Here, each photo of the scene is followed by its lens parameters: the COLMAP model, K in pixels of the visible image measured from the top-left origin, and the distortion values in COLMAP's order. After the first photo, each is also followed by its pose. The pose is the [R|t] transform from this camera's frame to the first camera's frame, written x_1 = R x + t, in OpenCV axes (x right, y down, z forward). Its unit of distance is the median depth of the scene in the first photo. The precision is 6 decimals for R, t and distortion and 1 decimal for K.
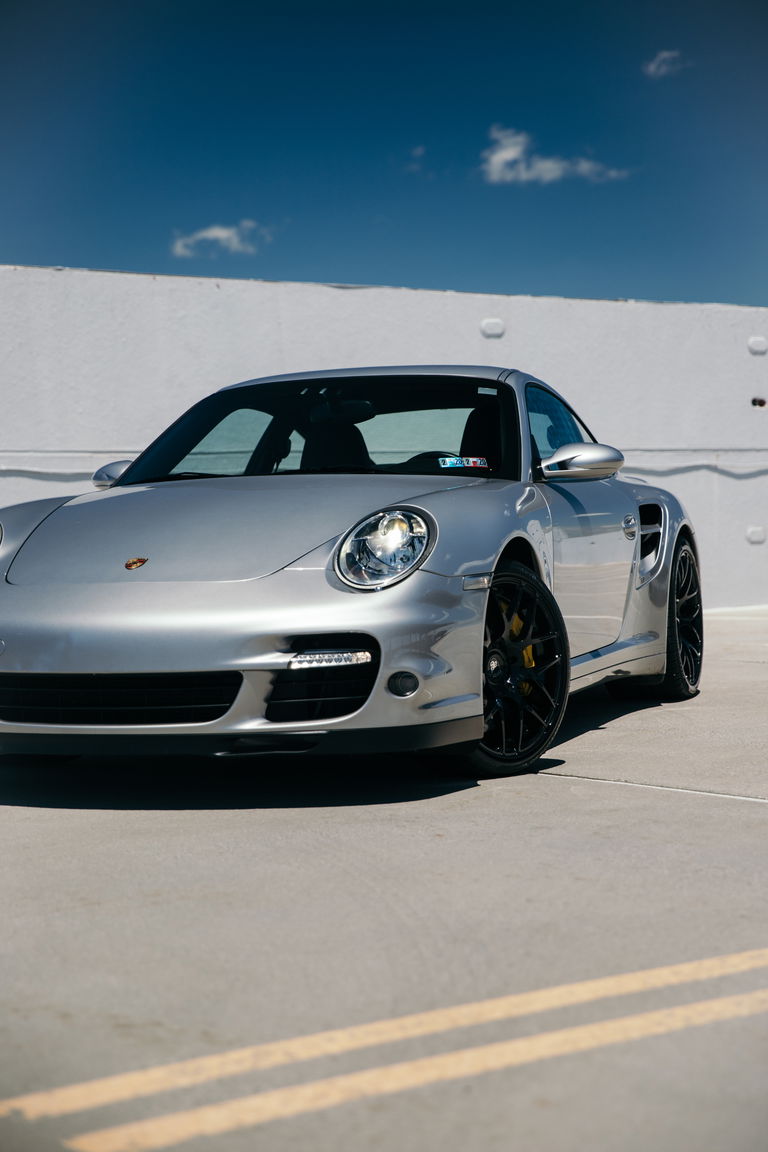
lens RADIAL K [[2268.9, 0, 384.0], [0, 2268.9, 576.0], [0, 0, 1]] dist [0.283054, 0.173703]
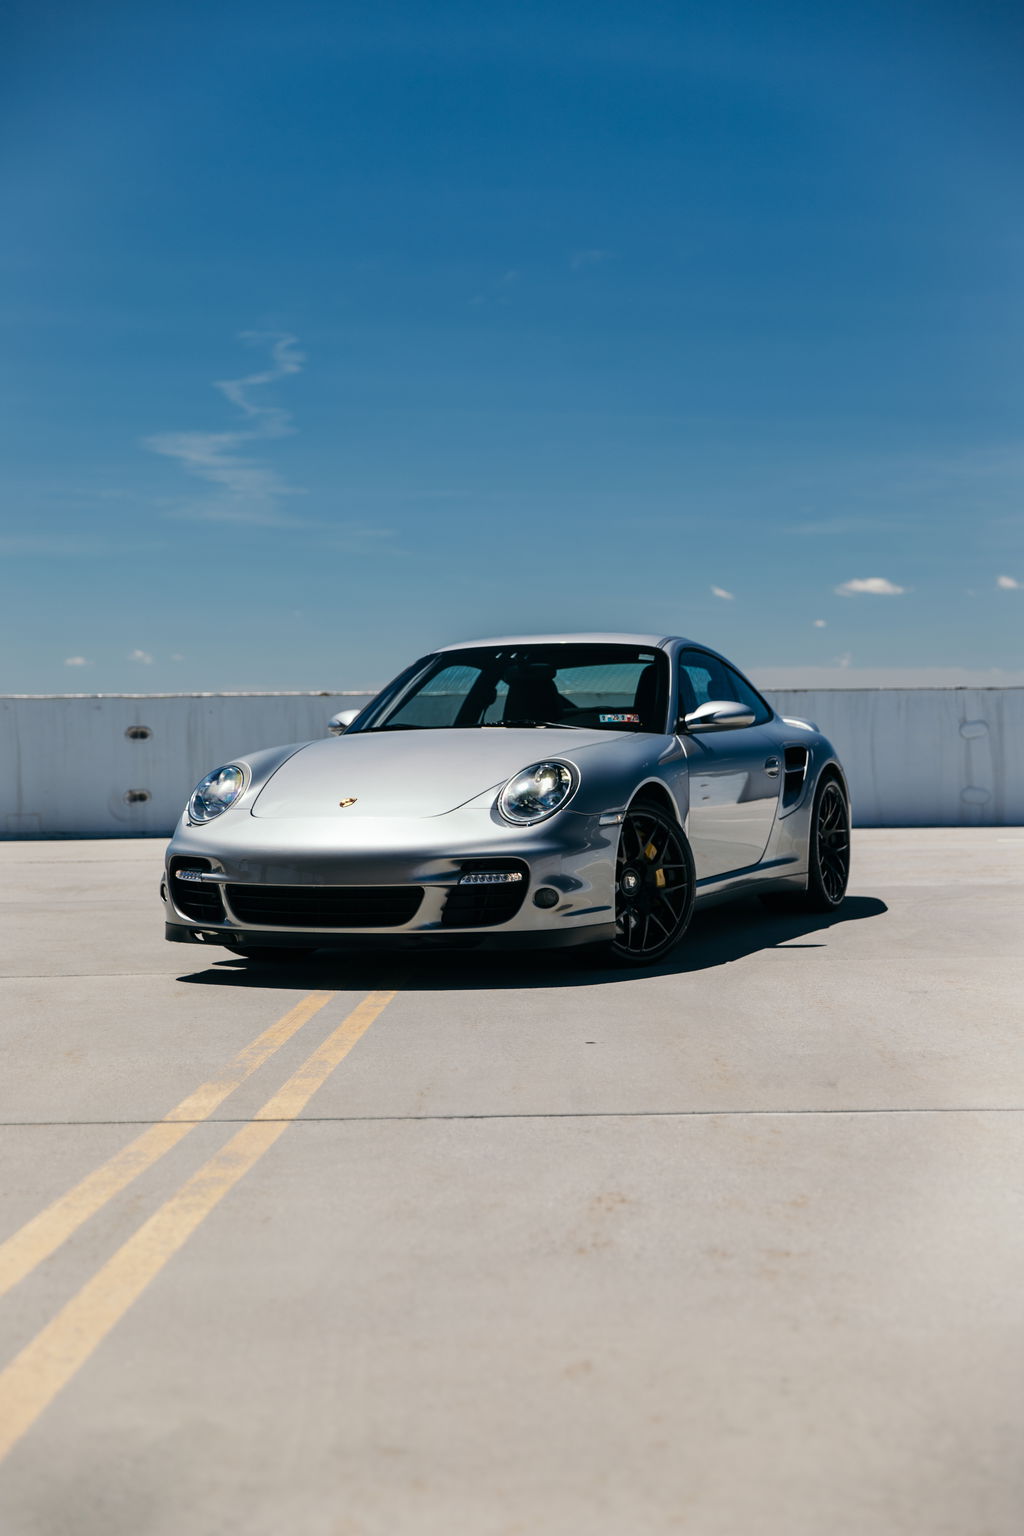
lens RADIAL K [[2530.3, 0, 512.0], [0, 2530.3, 768.0], [0, 0, 1]] dist [-0.025446, -0.010477]
pose [[0.997123, 0.007311, -0.075446, 0.084917], [-0.007463, 0.999971, -0.001729, -0.021277], [0.075431, 0.002287, 0.997148, -0.395551]]
